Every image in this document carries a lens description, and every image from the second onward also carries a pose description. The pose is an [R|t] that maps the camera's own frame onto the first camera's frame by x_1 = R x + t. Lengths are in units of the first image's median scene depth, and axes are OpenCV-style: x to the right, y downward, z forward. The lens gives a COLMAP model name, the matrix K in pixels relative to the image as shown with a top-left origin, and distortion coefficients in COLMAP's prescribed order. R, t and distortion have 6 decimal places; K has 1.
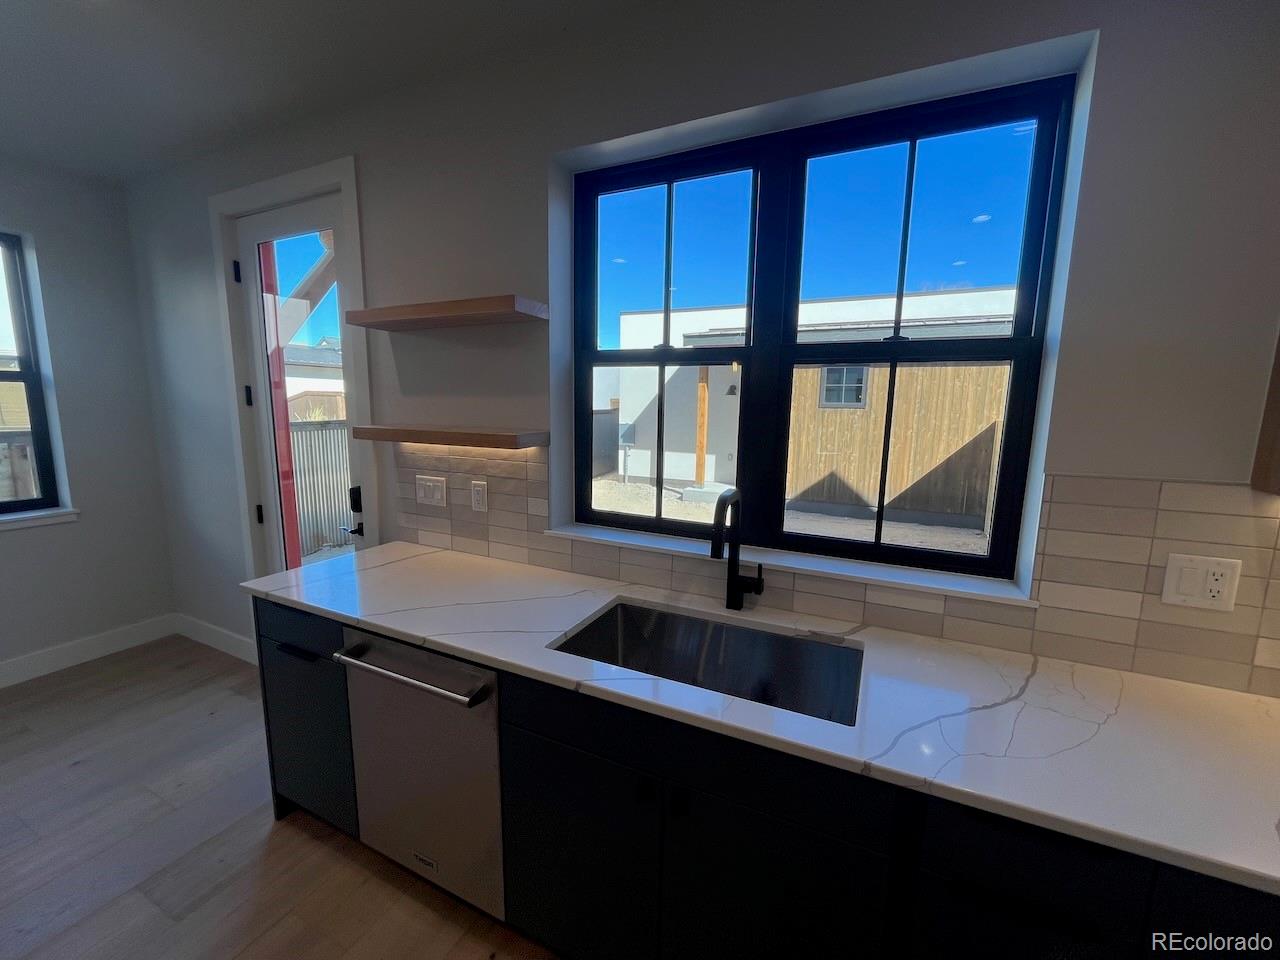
lens RADIAL K [[518.2, 0, 640.0], [0, 518.2, 480.0], [0, 0, 1]] dist [0.000856, -0.000030]
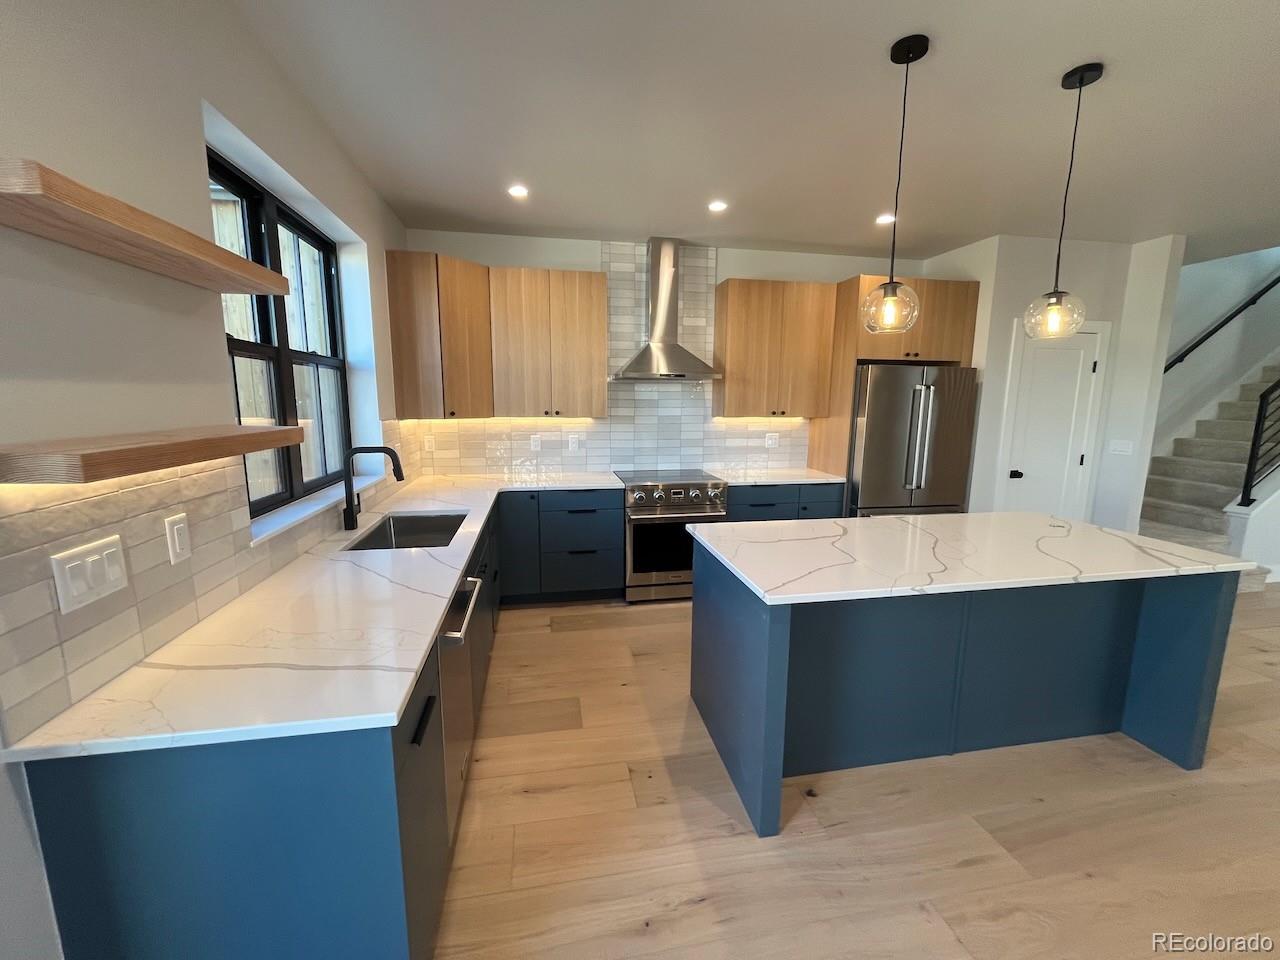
lens RADIAL K [[518.2, 0, 640.0], [0, 518.2, 480.0], [0, 0, 1]] dist [0.000856, -0.000030]
pose [[-0.596171, -0.139935, 0.790569, -1.192613], [0.109708, 0.961258, 0.252879, -0.143564], [-0.795327, 0.237490, -0.557722, 0.912604]]
